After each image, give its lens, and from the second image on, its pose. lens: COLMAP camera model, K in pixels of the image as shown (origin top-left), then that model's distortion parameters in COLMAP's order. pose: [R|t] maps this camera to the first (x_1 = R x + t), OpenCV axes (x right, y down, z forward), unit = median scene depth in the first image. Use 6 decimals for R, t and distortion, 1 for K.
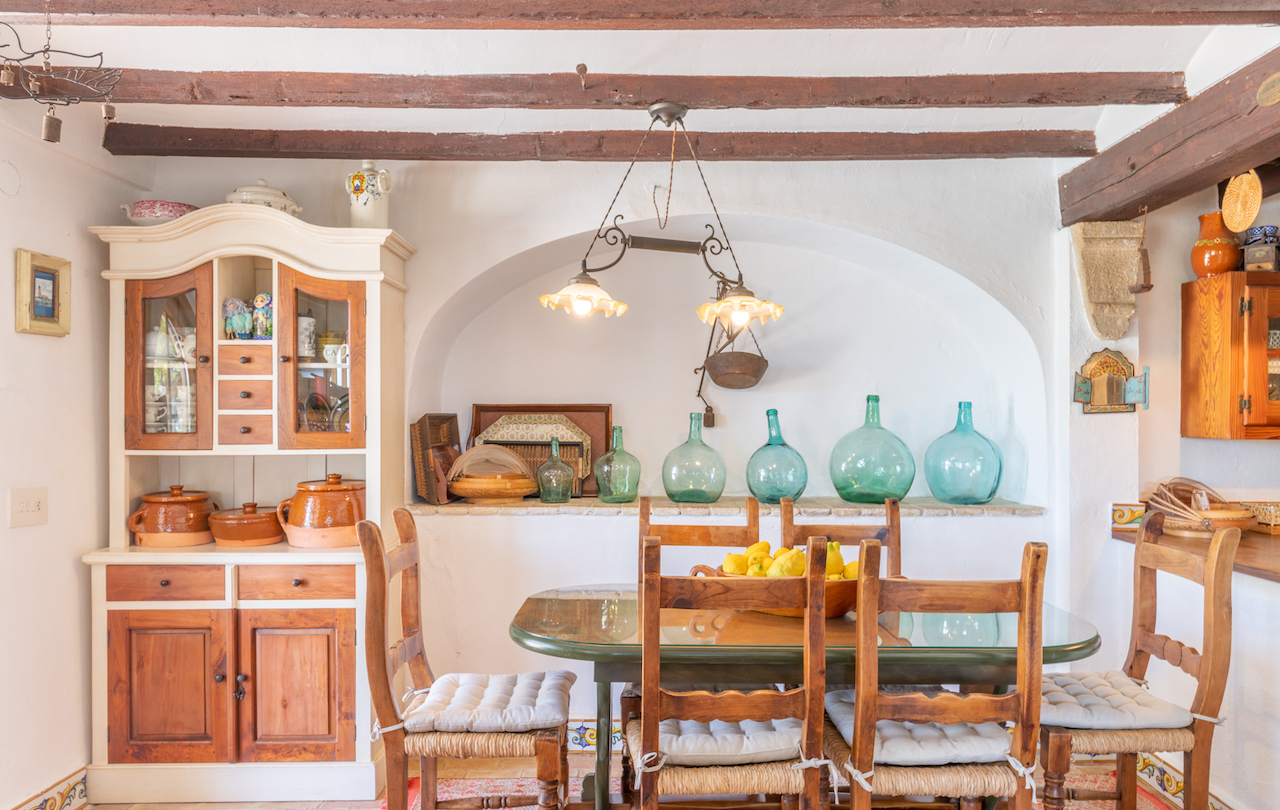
lens RADIAL K [[881.7, 0, 645.5], [0, 881.7, 436.3], [0, 0, 1]] dist [-0.008308, -0.001138]
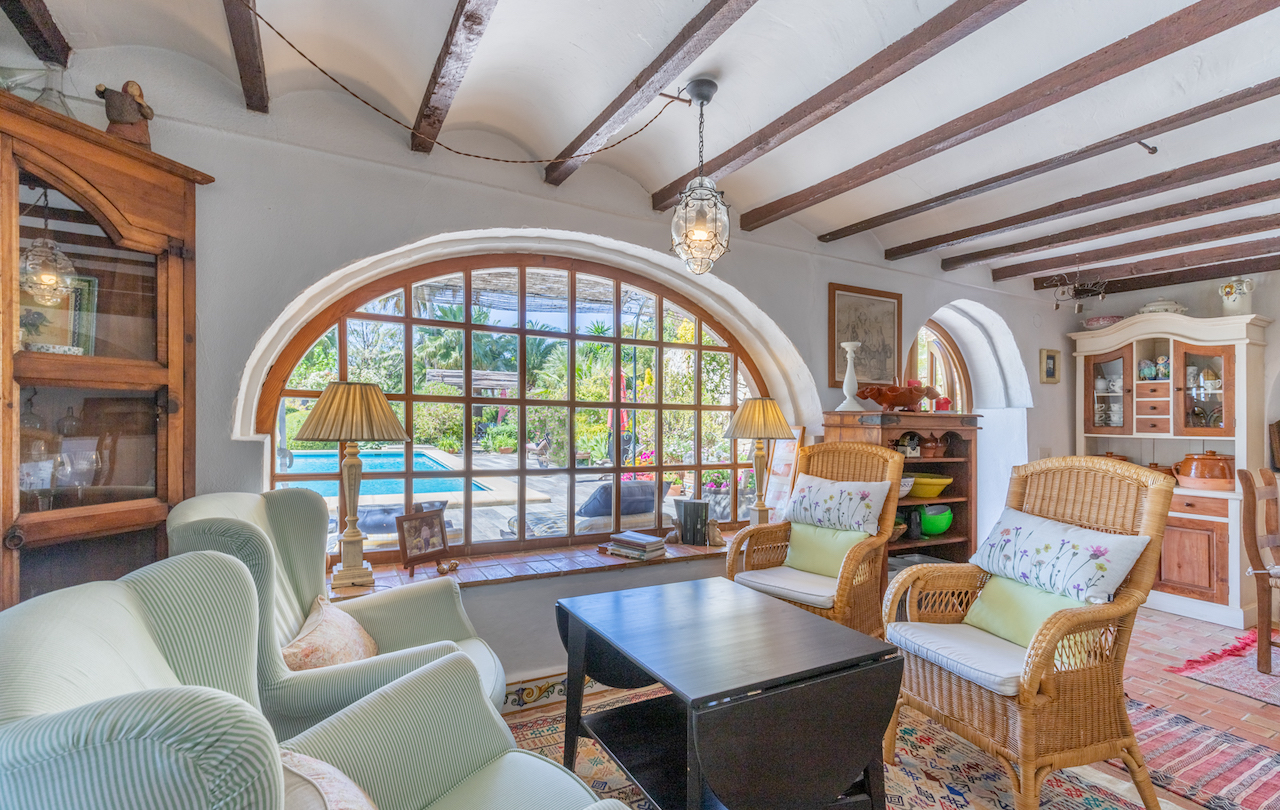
lens RADIAL K [[596.1, 0, 638.1], [0, 596.1, 407.9], [0, 0, 1]] dist [0.004700, 0.000176]
pose [[0.488603, -0.008828, -0.872462, 0.157787], [-0.026919, 0.999320, -0.025187, 0.018197], [0.872091, 0.035792, 0.488033, -0.674604]]
